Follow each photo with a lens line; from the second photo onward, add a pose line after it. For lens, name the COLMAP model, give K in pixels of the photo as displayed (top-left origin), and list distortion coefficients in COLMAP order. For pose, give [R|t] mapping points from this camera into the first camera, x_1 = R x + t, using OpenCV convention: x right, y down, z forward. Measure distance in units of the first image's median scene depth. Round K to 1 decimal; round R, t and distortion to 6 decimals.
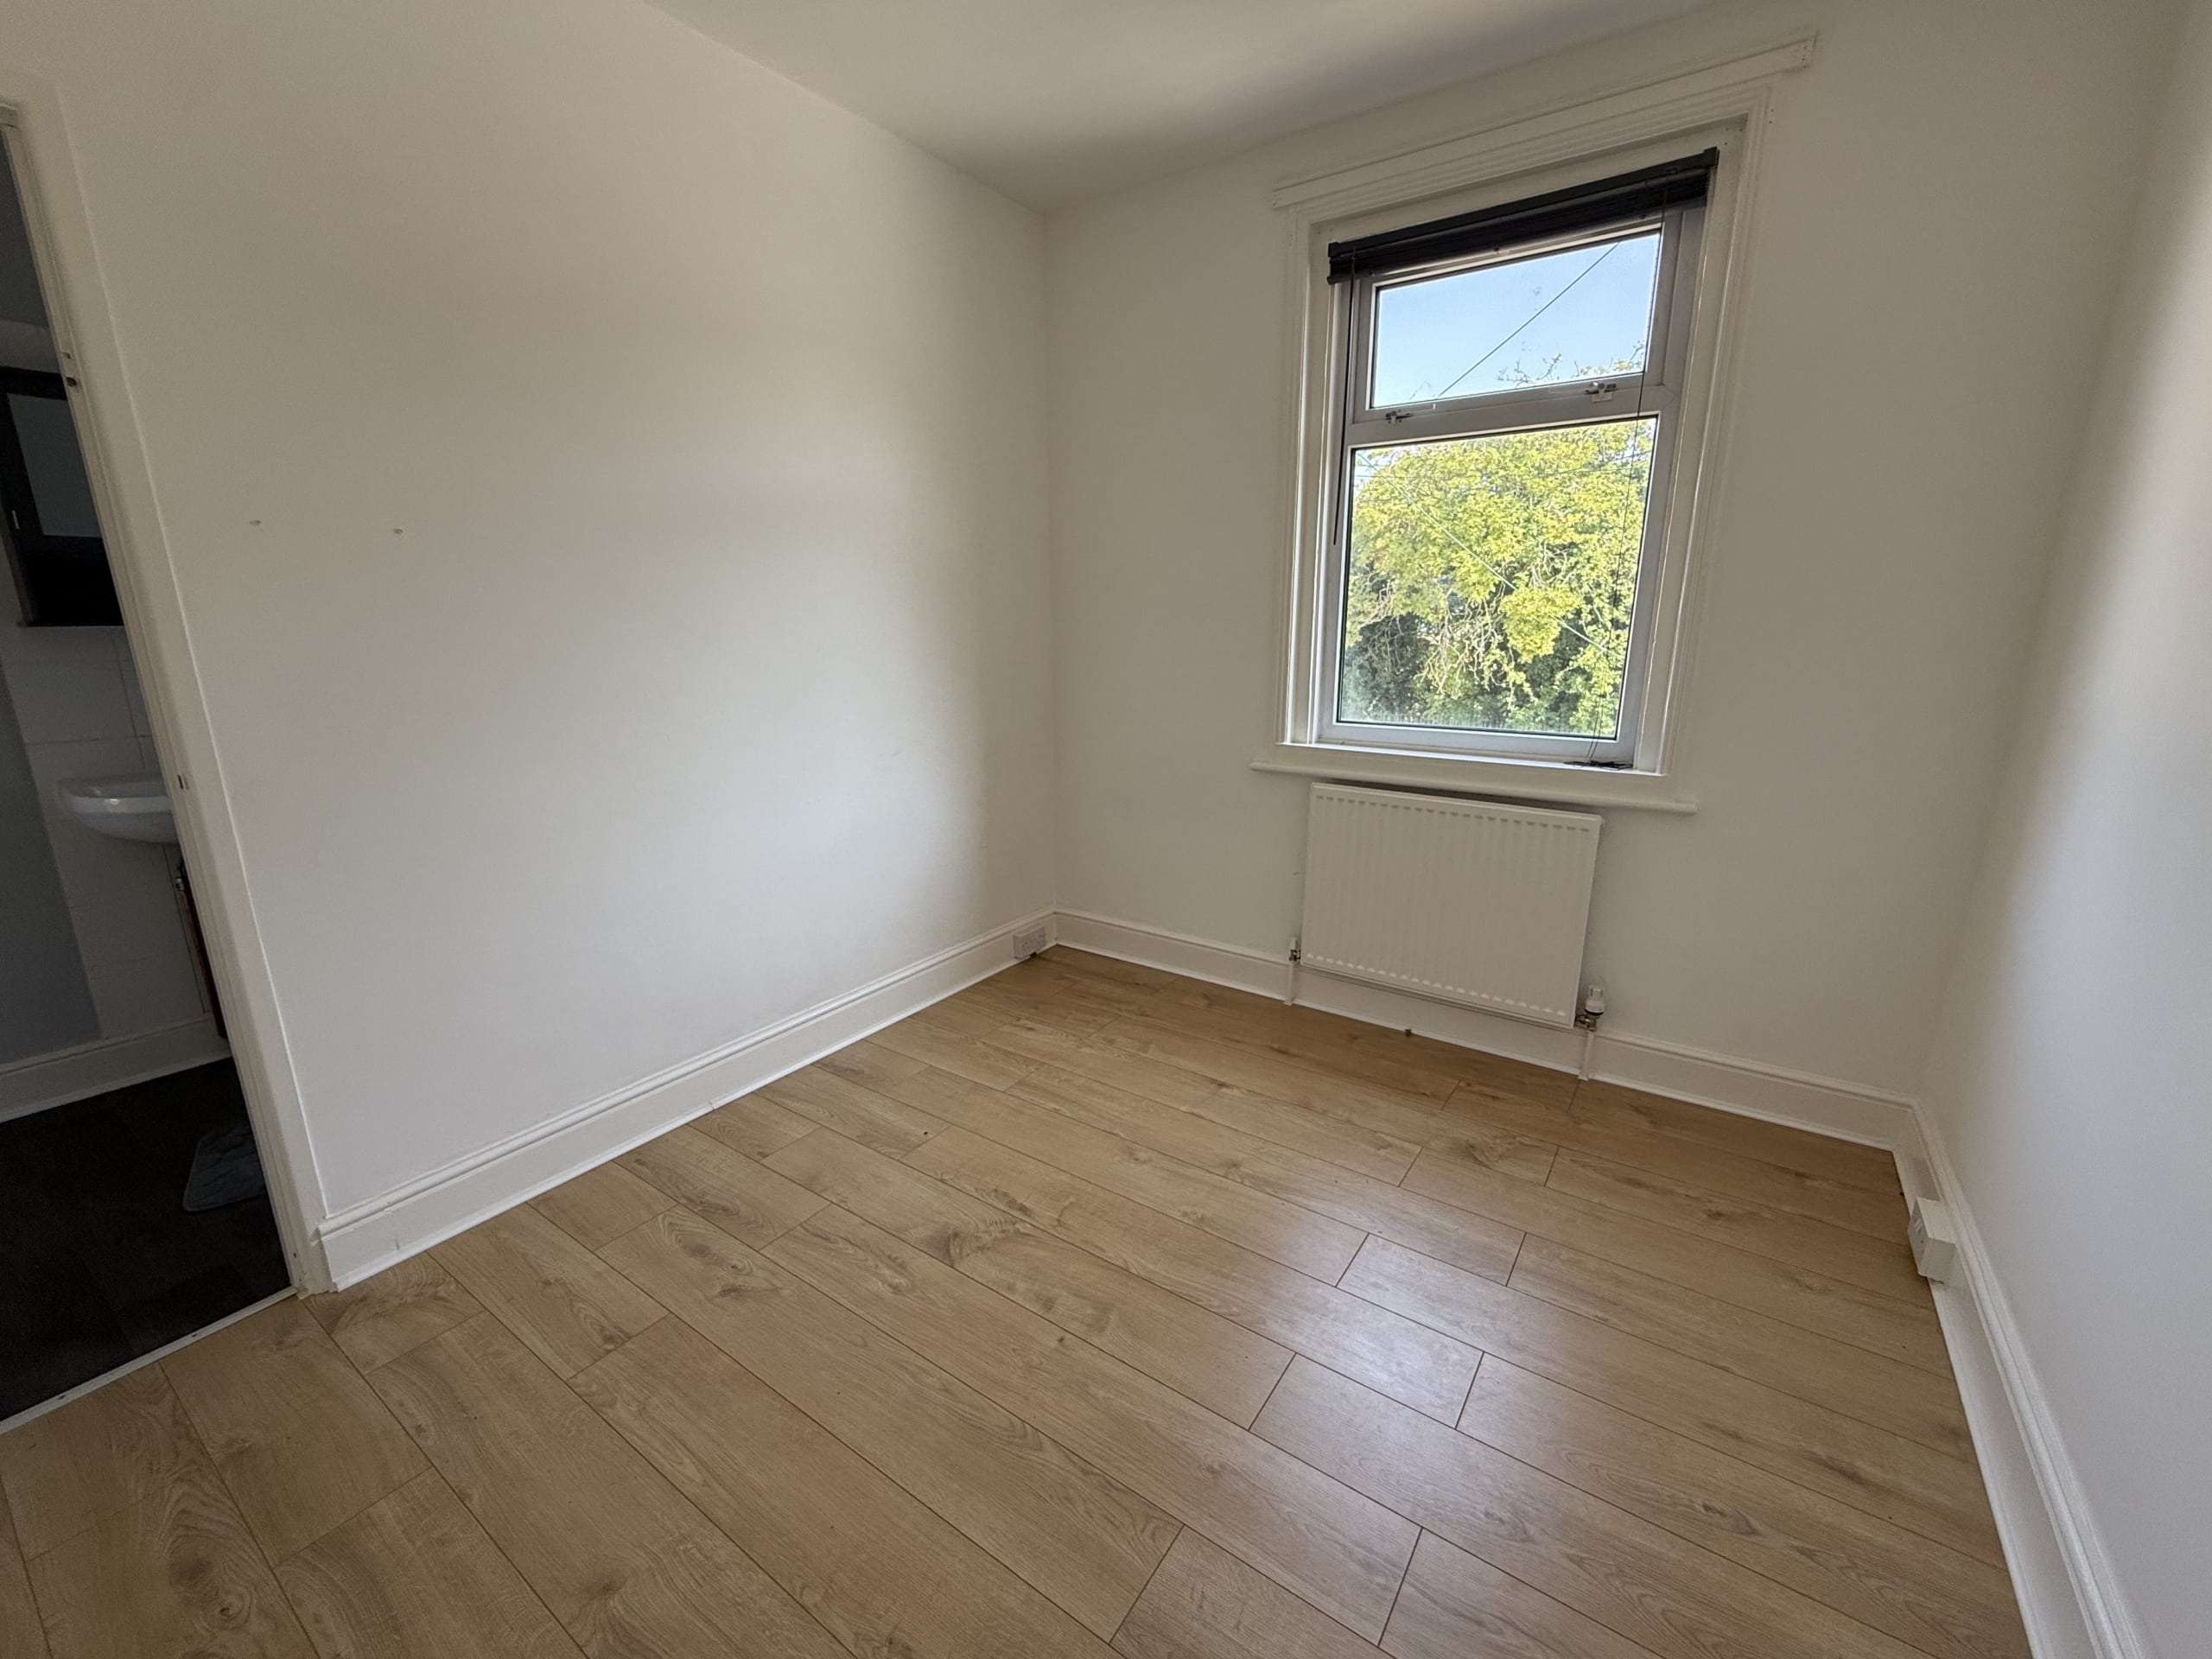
lens RADIAL K [[909.5, 0, 1097.9], [0, 909.5, 826.9], [0, 0, 1]] dist [0.000661, 0.000304]
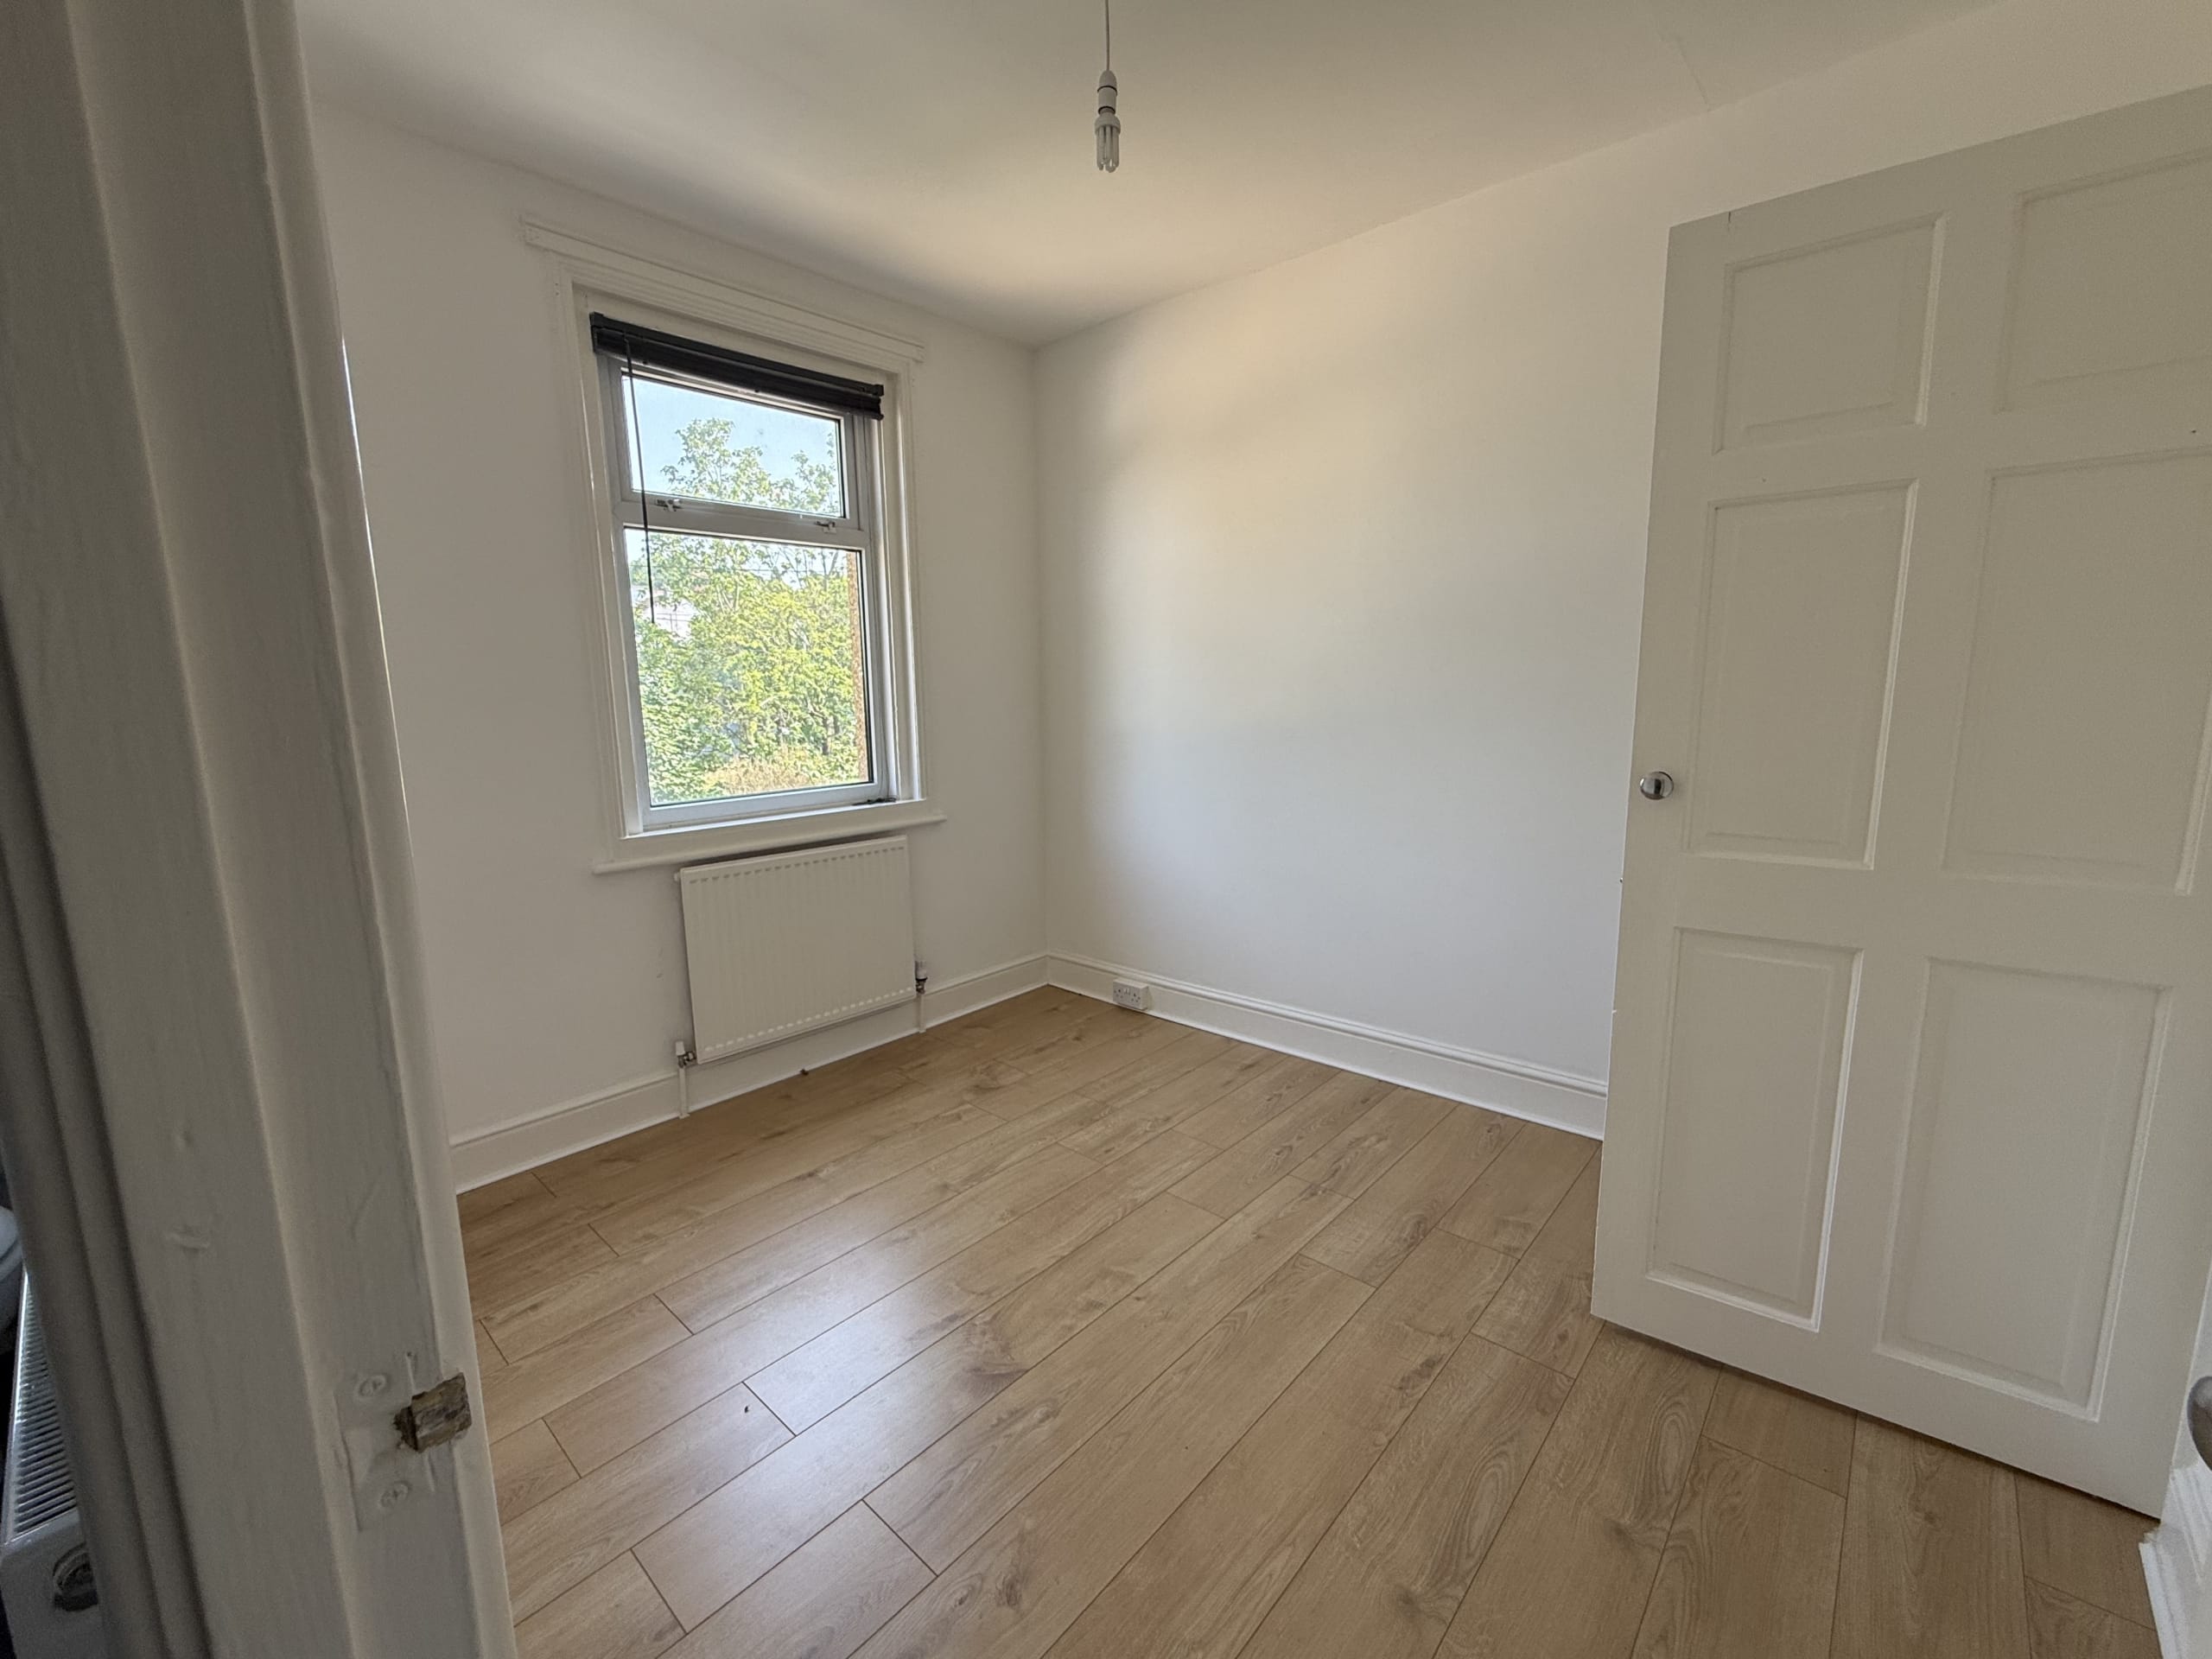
lens RADIAL K [[909.5, 0, 1103.7], [0, 909.5, 829.5], [0, 0, 1]] dist [0.000661, 0.000304]
pose [[0.129724, -0.153920, 0.979531, -0.782485], [0.247854, 0.961551, 0.118271, -0.113889], [-0.960073, 0.227438, 0.162886, 0.515822]]
